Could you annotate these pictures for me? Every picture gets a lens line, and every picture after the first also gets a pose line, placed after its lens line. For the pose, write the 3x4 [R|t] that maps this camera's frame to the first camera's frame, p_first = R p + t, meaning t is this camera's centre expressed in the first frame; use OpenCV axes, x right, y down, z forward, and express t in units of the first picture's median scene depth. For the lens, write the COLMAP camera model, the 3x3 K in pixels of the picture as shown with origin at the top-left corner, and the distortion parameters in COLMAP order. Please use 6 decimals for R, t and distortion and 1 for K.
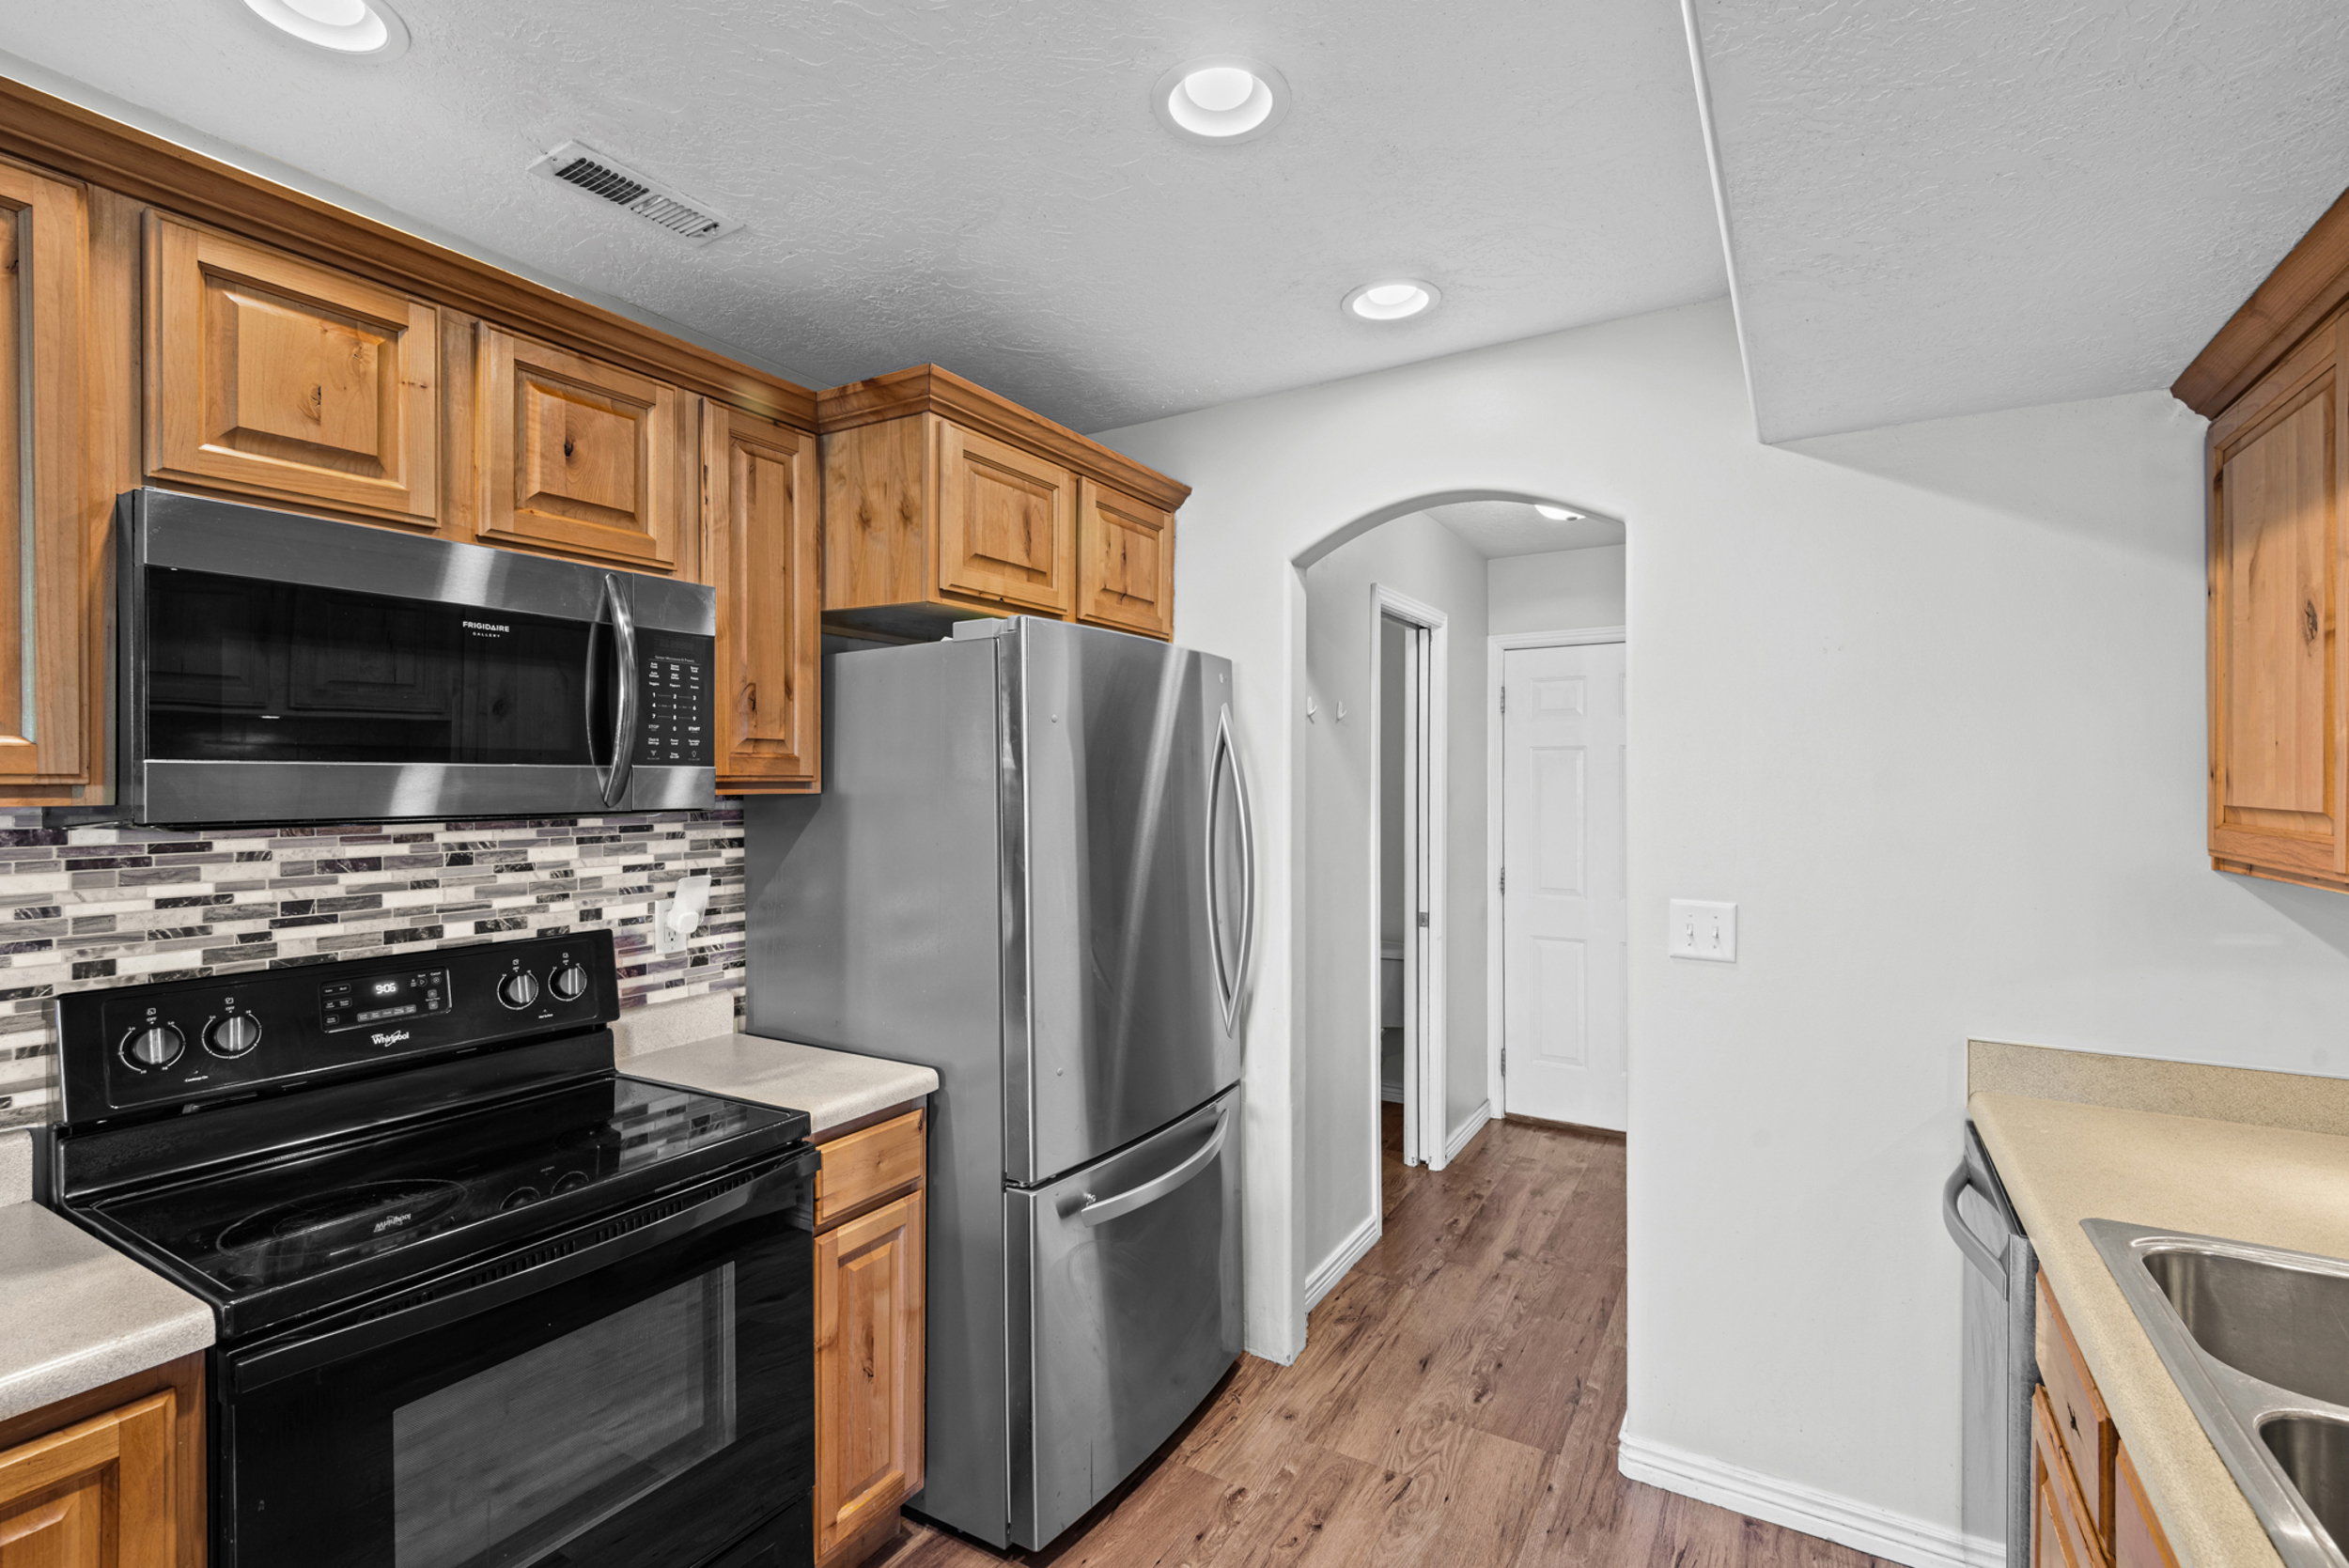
lens RADIAL K [[1070.7, 0, 1174.5], [0, 1070.7, 784.0], [0, 0, 1]] dist [-0.002215, -0.000652]
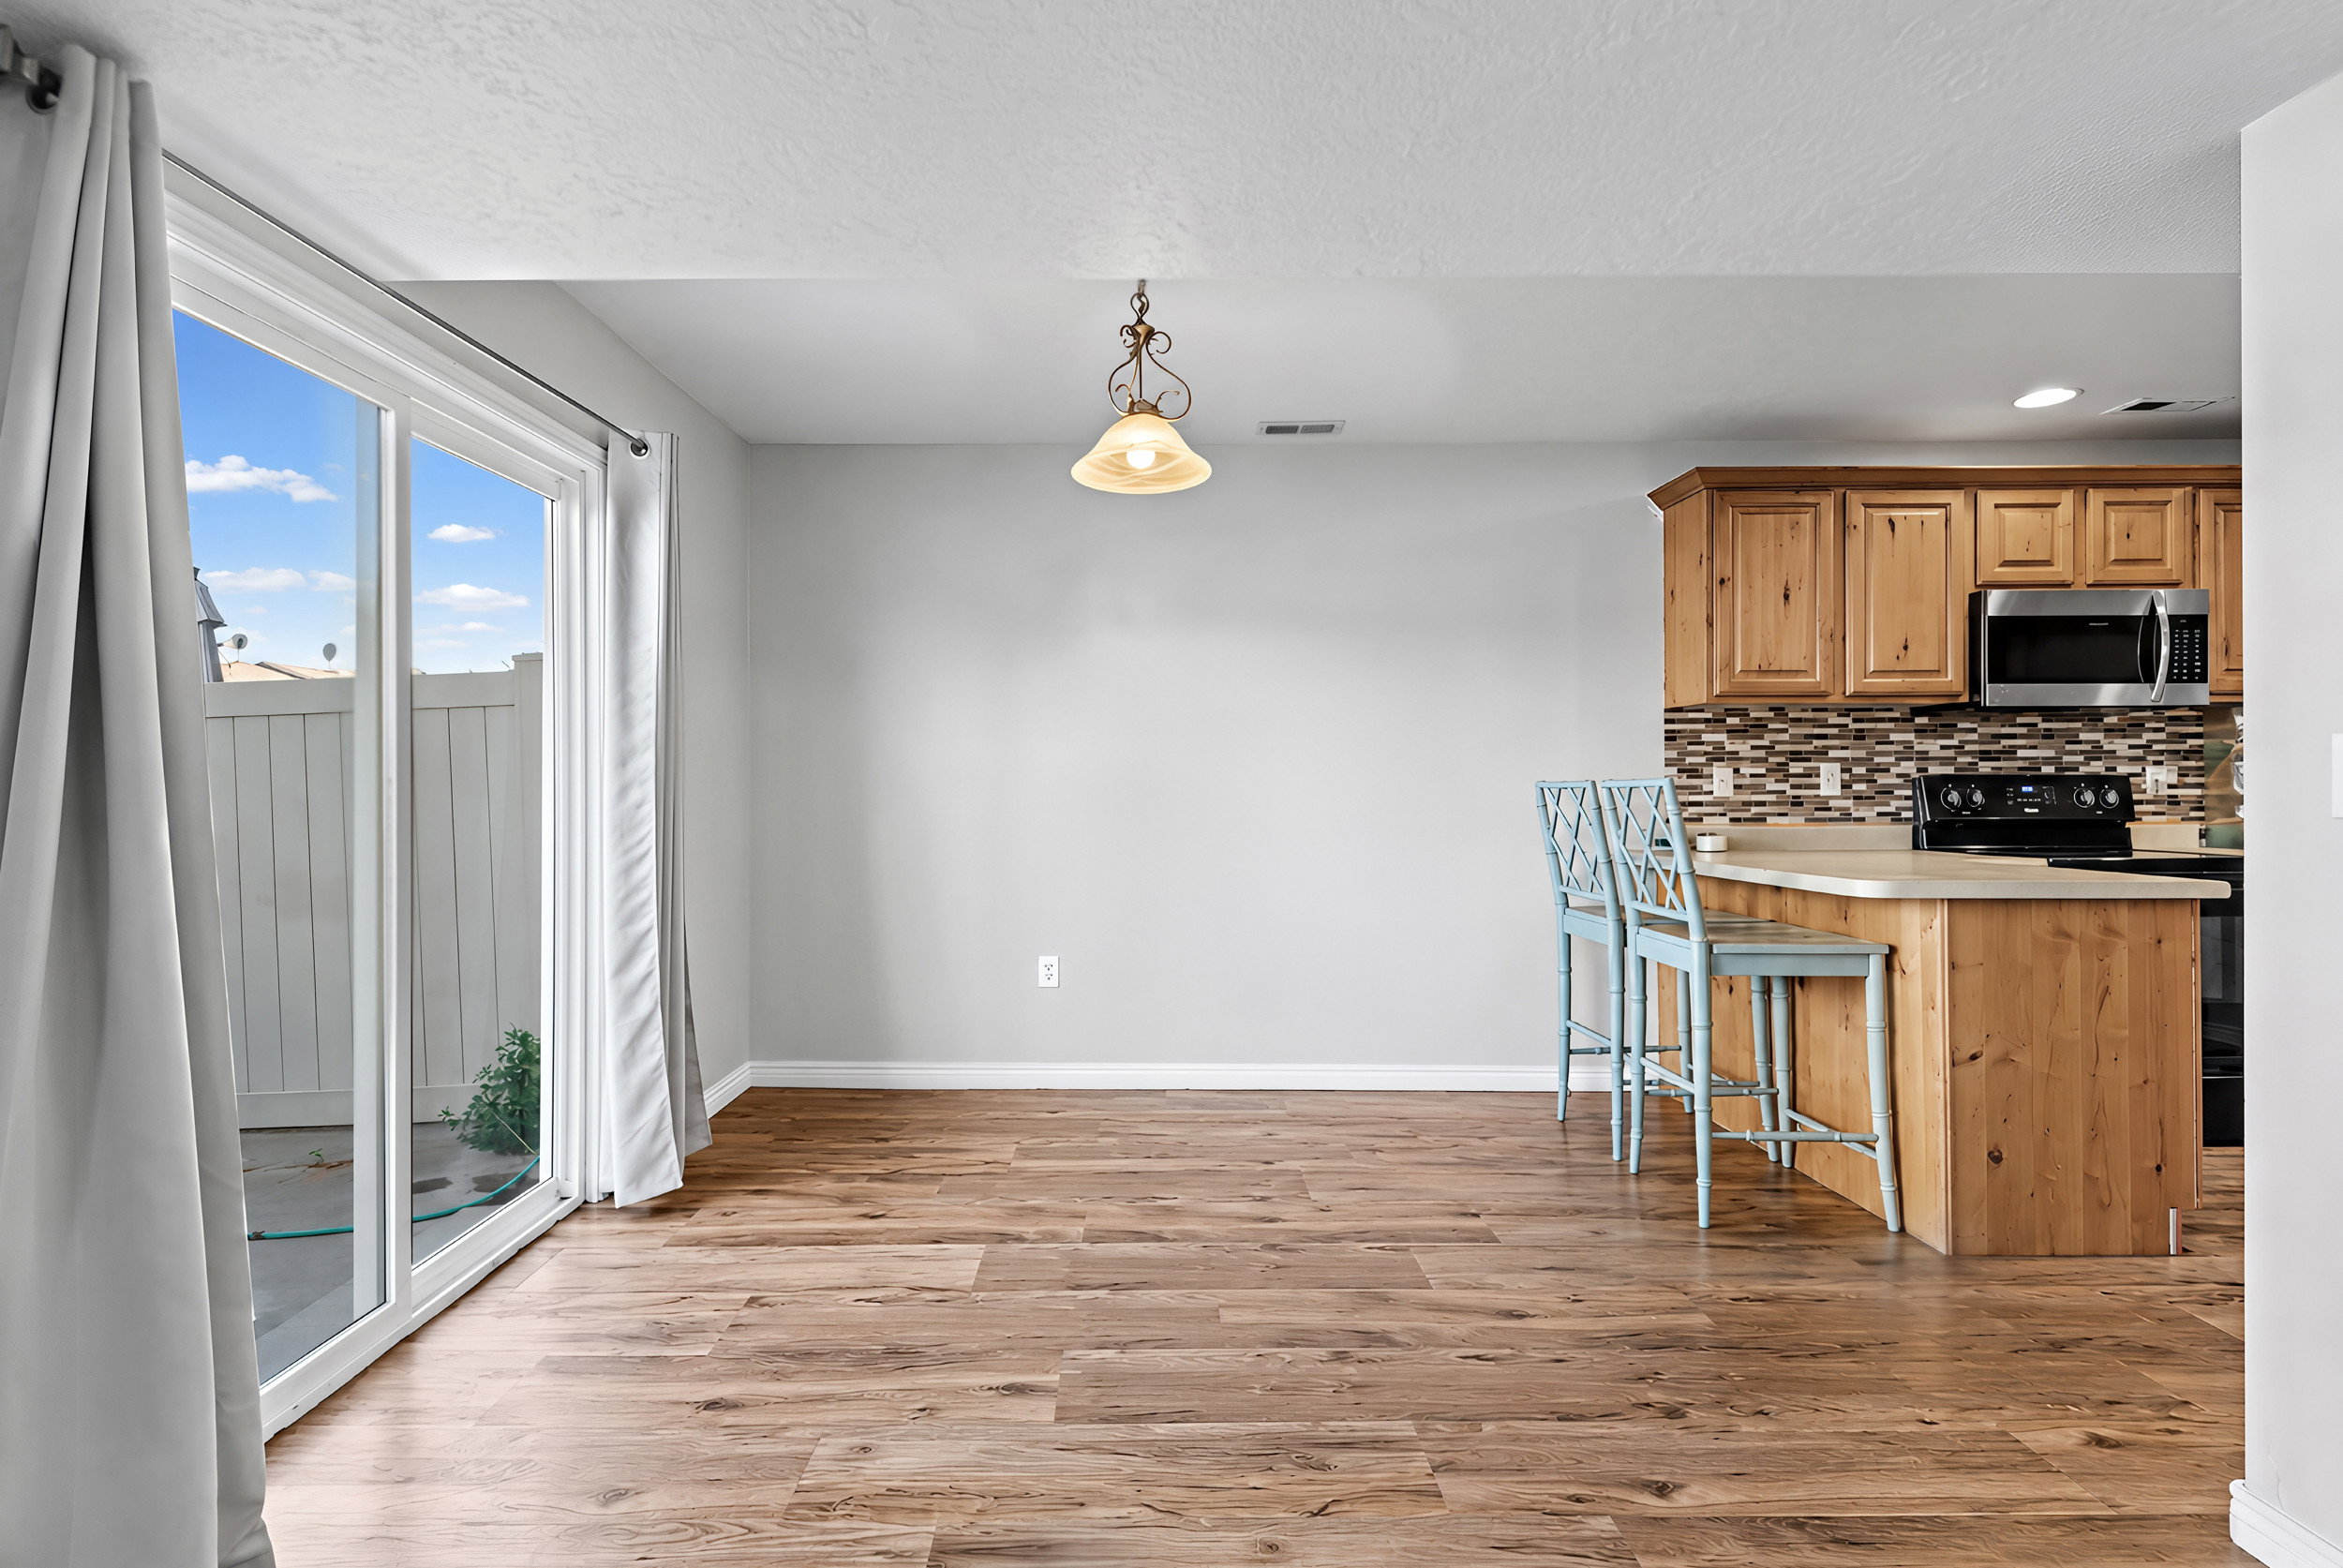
lens RADIAL K [[1068.1, 0, 1171.5], [0, 1068.1, 784.0], [0, 0, 1]] dist [-0.002215, -0.000652]
pose [[0.511620, 0.001951, -0.859210, 0.256000], [0.003412, 0.999985, 0.004303, 0.151102], [0.859205, -0.005133, 0.511605, -1.577195]]
